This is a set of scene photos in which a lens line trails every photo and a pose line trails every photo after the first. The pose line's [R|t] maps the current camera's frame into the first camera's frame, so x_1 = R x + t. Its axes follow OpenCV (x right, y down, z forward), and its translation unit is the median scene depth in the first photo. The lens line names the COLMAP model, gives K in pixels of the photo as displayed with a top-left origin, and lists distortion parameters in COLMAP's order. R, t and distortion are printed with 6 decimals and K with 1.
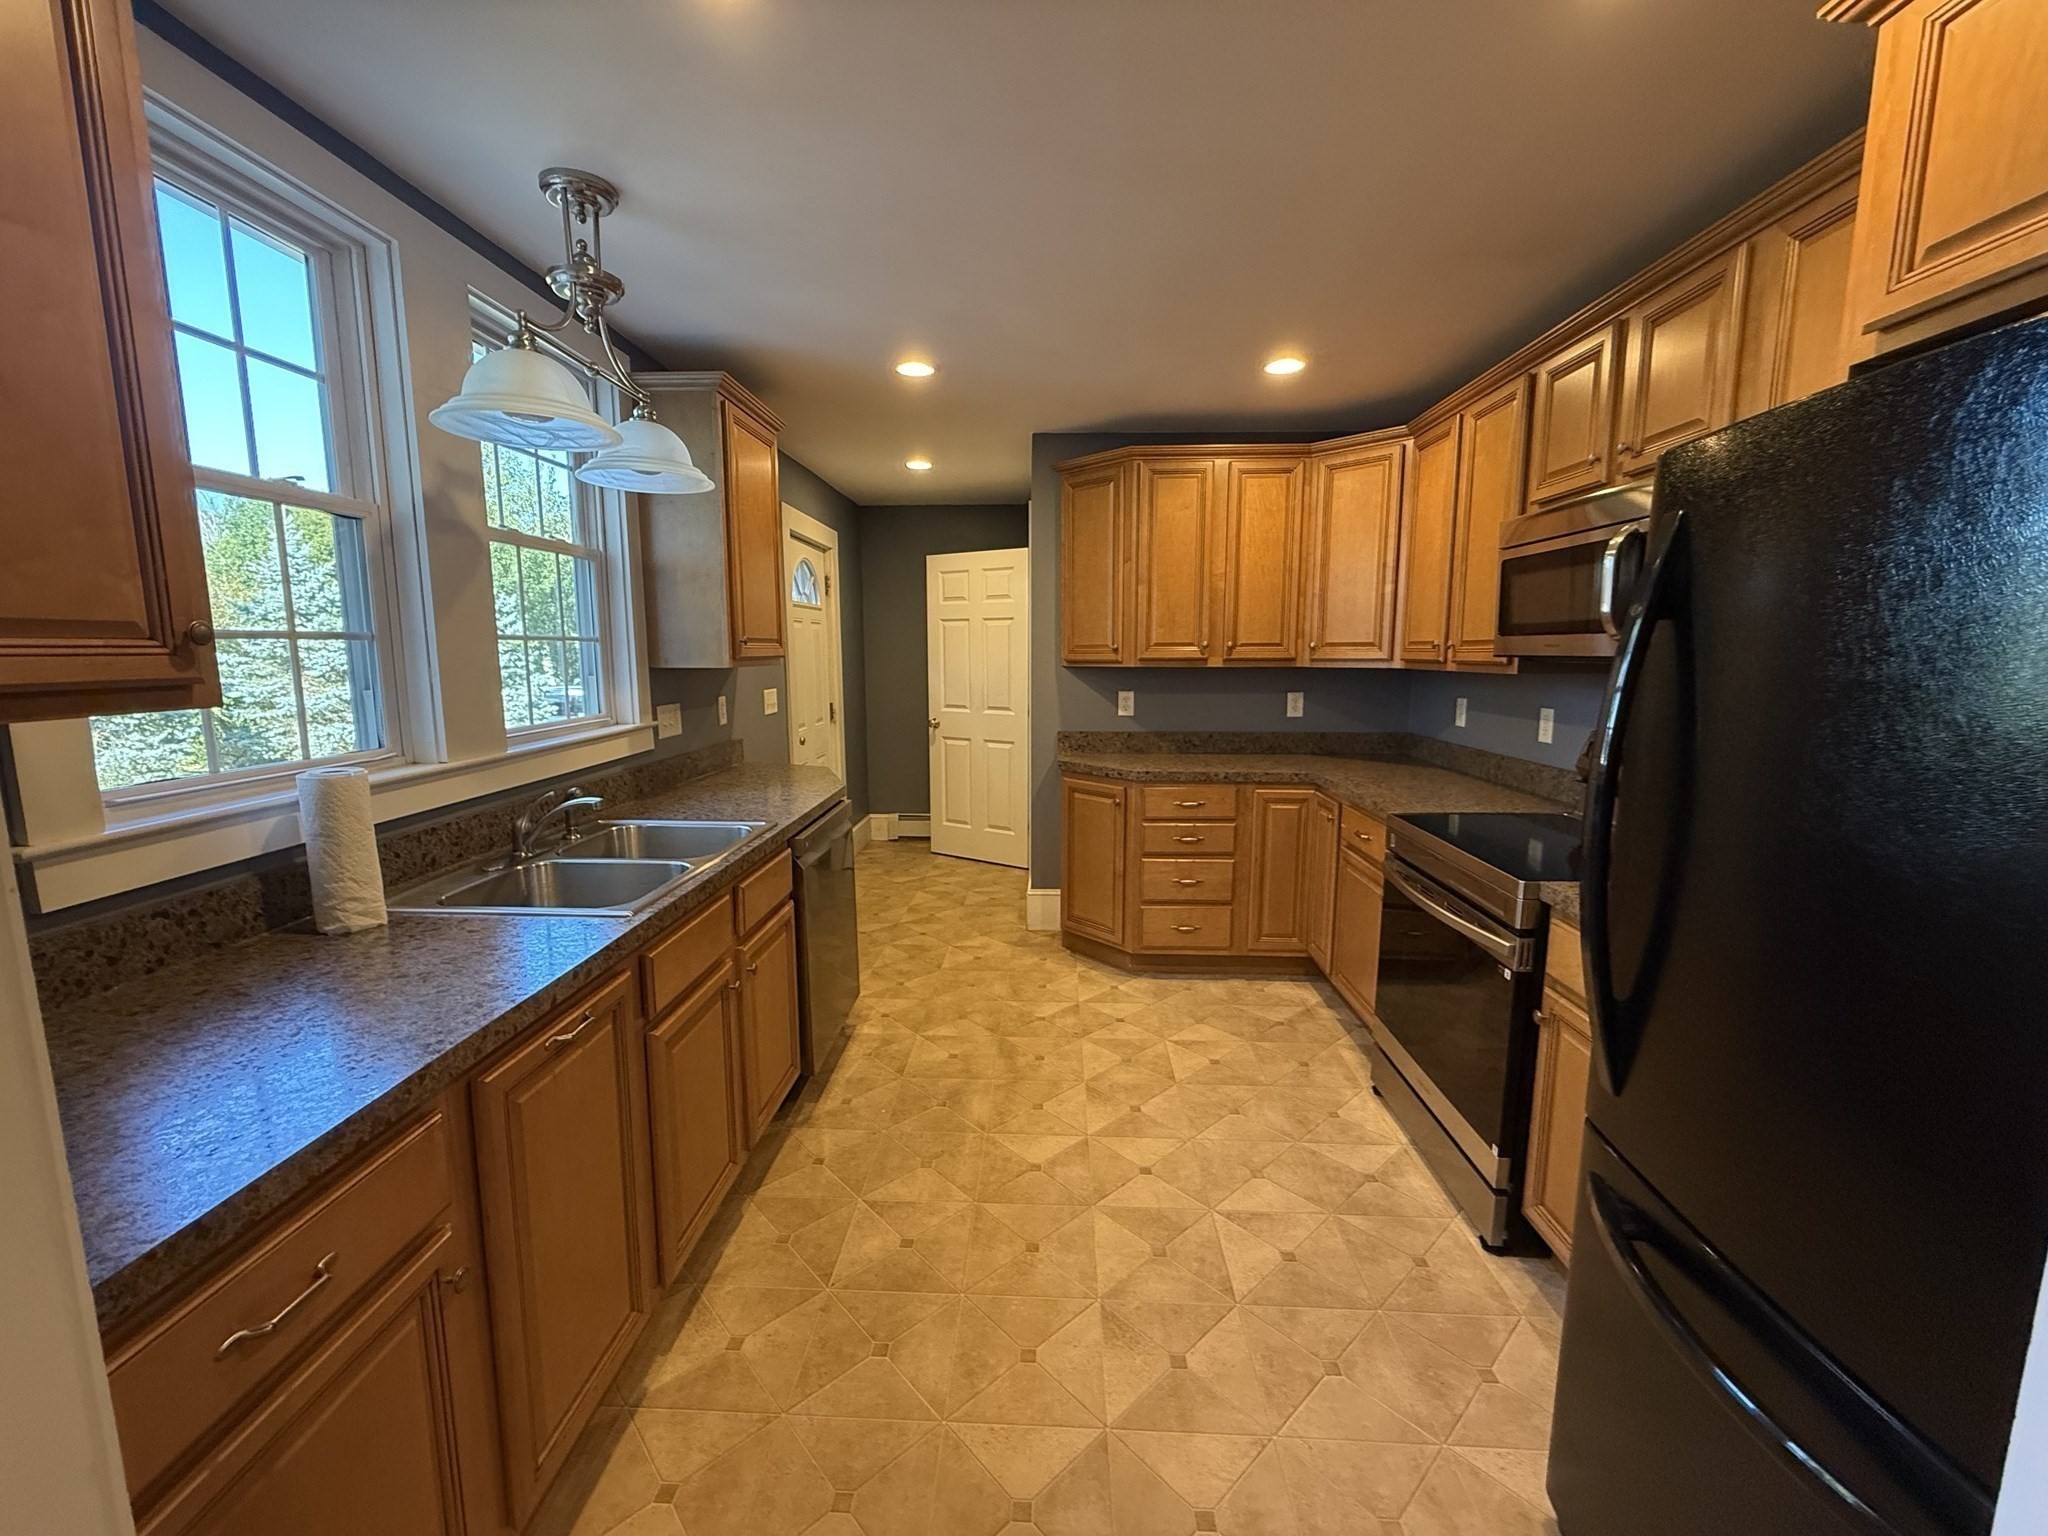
lens RADIAL K [[826.1, 0, 1027.7], [0, 826.1, 764.4], [0, 0, 1]] dist [-0.001099, -0.000064]
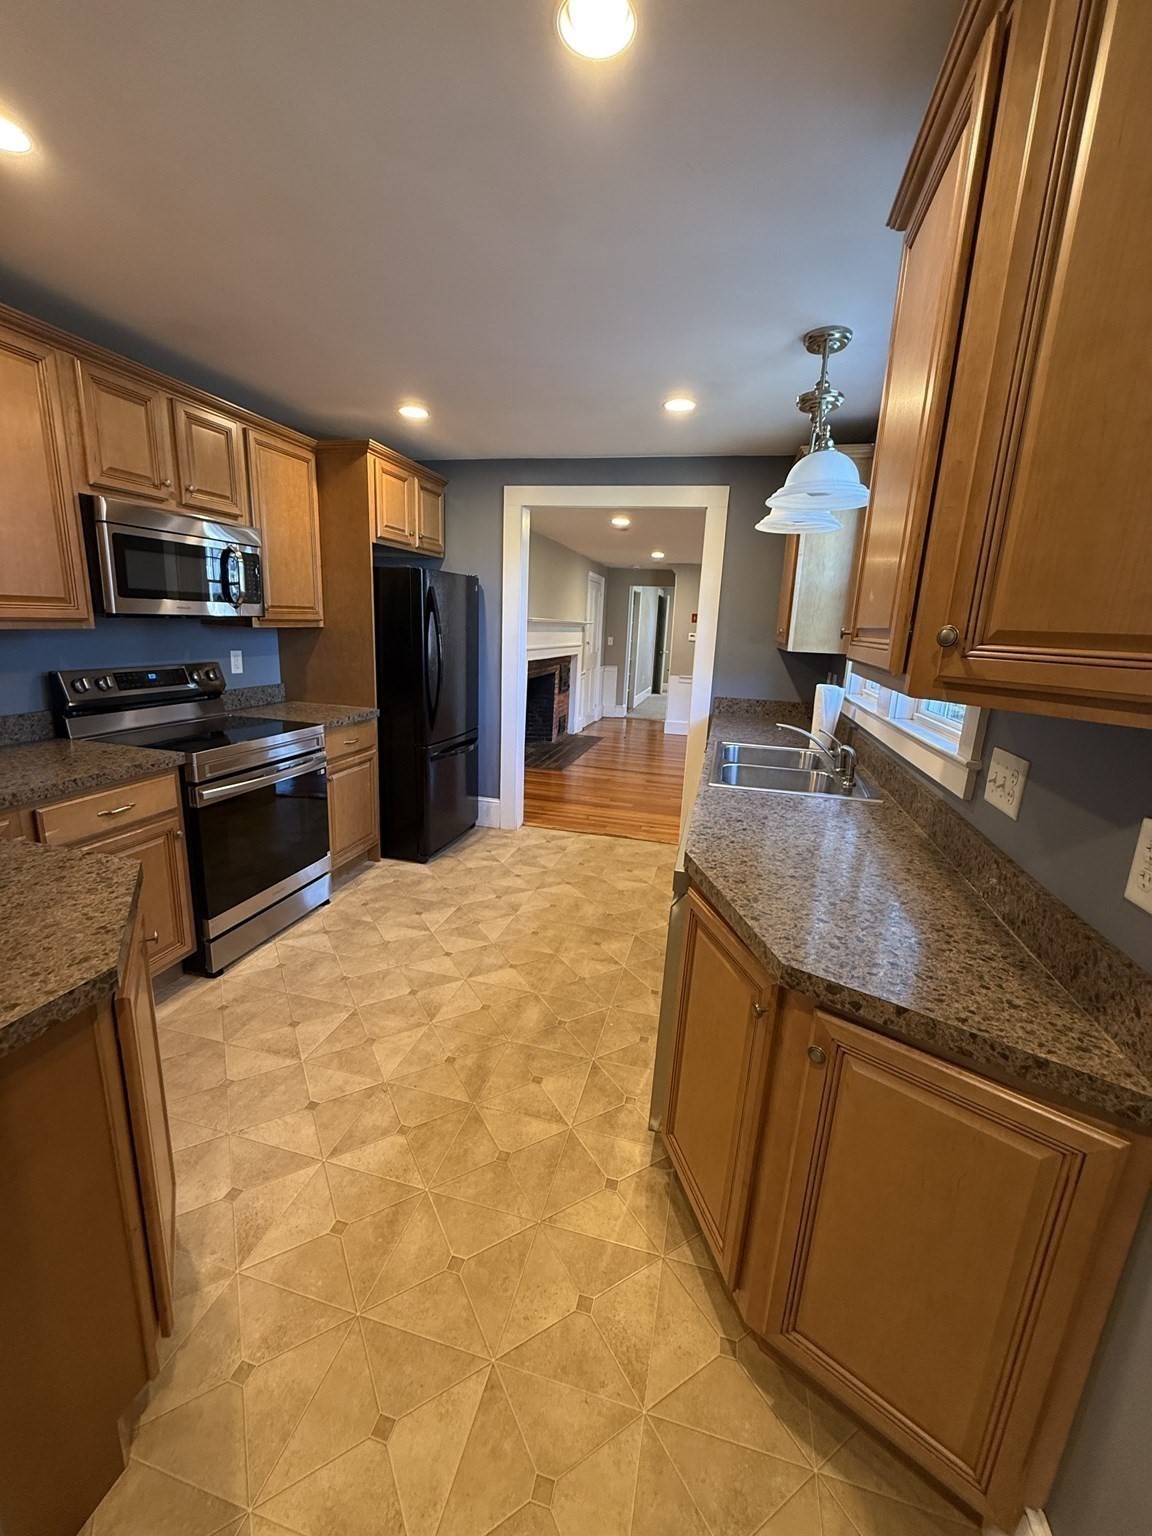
lens RADIAL K [[619.6, 0, 578.5], [0, 619.6, 767.7], [0, 0, 1]] dist [-0.001099, -0.000064]
pose [[-0.976778, -0.090712, 0.194103, -0.266756], [-0.014290, 0.931515, 0.363422, -0.247453], [-0.213777, 0.352209, -0.911180, 1.685211]]
